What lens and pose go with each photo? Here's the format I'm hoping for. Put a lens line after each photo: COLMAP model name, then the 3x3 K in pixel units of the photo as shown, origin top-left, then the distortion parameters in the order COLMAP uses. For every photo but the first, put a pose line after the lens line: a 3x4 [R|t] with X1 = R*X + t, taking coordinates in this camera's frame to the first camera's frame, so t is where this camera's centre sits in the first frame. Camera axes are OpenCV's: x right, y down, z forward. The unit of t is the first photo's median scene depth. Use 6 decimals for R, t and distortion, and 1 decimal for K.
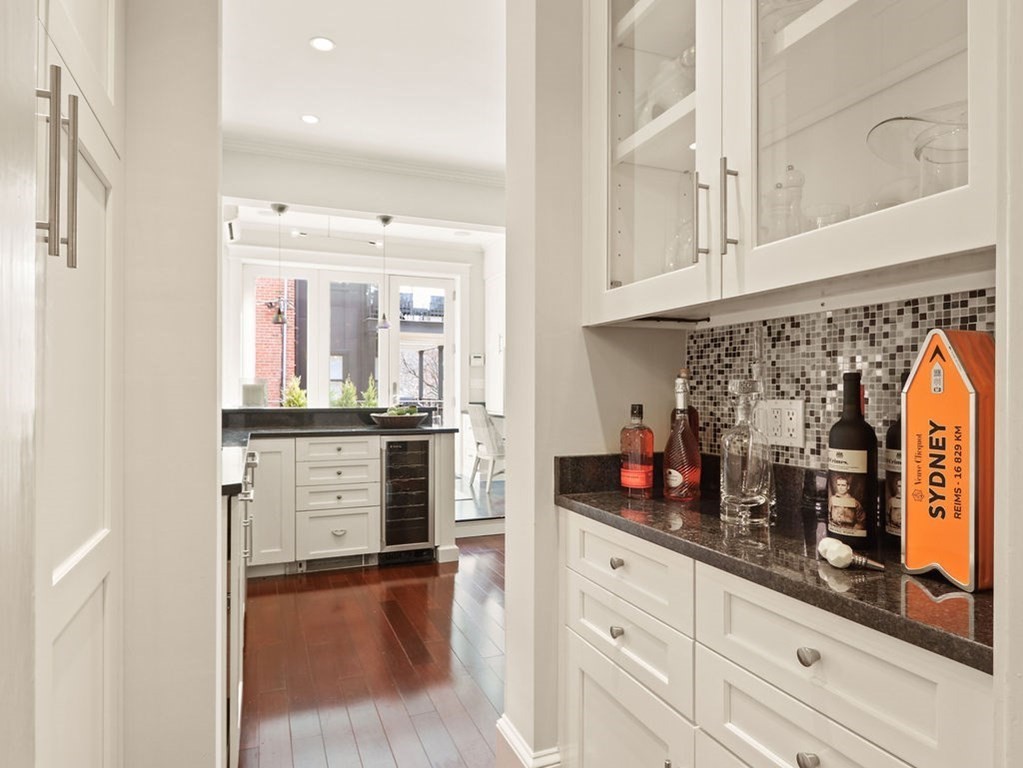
lens RADIAL K [[606.8, 0, 514.1], [0, 606.8, 384.4], [0, 0, 1]] dist [0.000389, 0.000028]
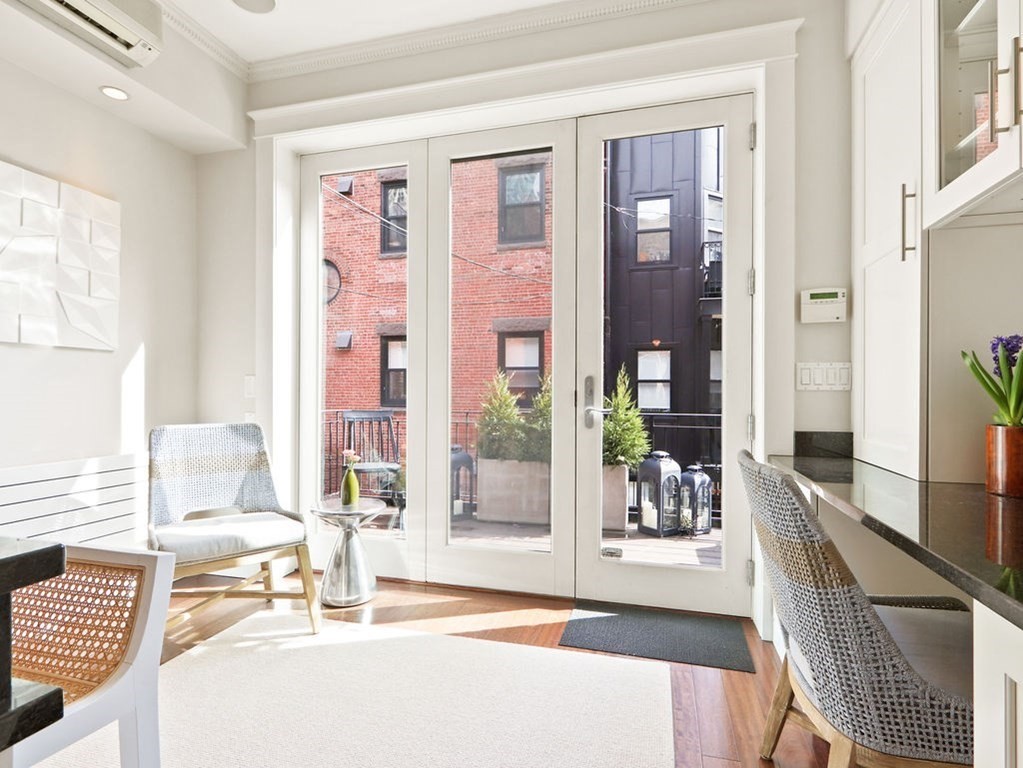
lens RADIAL K [[536.6, 0, 514.9], [0, 536.6, 391.0], [0, 0, 1]] dist [0.002368, -0.000950]
pose [[0.785430, -0.001810, -0.618948, -0.019849], [0.006427, 0.999966, 0.005232, 0.007862], [0.618917, -0.008087, 0.785414, 1.149256]]
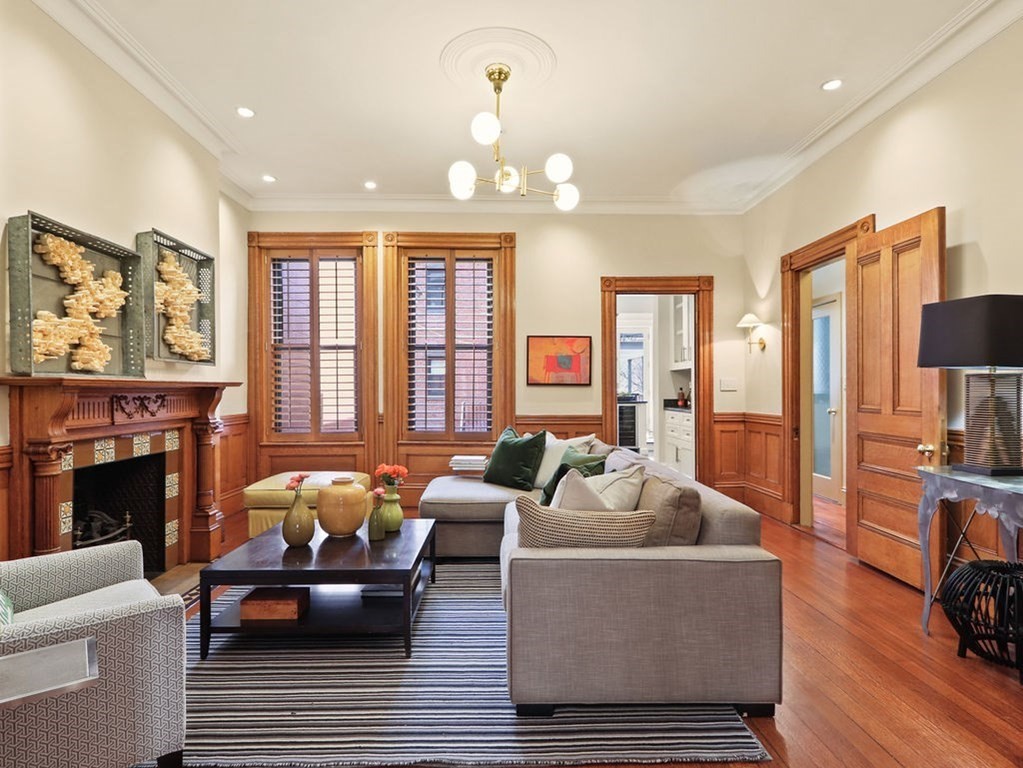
lens RADIAL K [[536.6, 0, 508.4], [0, 536.6, 387.3], [0, 0, 1]] dist [0.002368, -0.000950]
pose [[0.931565, -0.005151, -0.363539, 0.177460], [0.007770, 0.999953, 0.005741, -0.001051], [0.363493, -0.008173, 0.931561, -1.256897]]
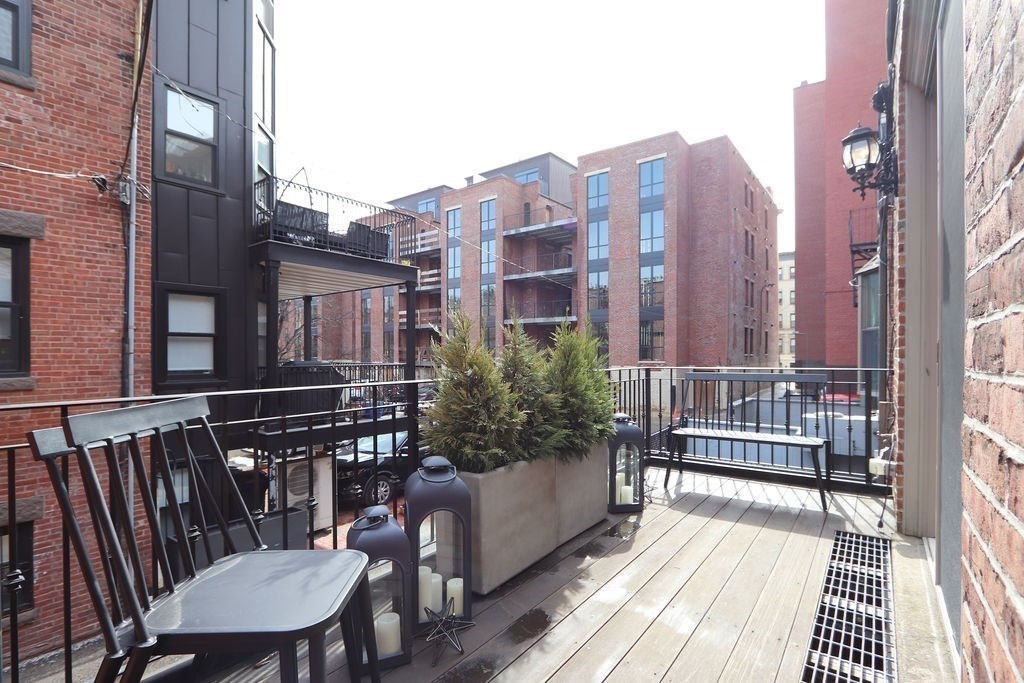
lens RADIAL K [[479.8, 0, 511.6], [0, 479.8, 345.8], [0, 0, 1]] dist [-0.003527, -0.000378]
pose [[0.866654, 0.001521, 0.498908, -0.951956], [-0.001246, 0.999999, -0.000885, 0.017973], [-0.498909, 0.000146, 0.866655, 1.488874]]
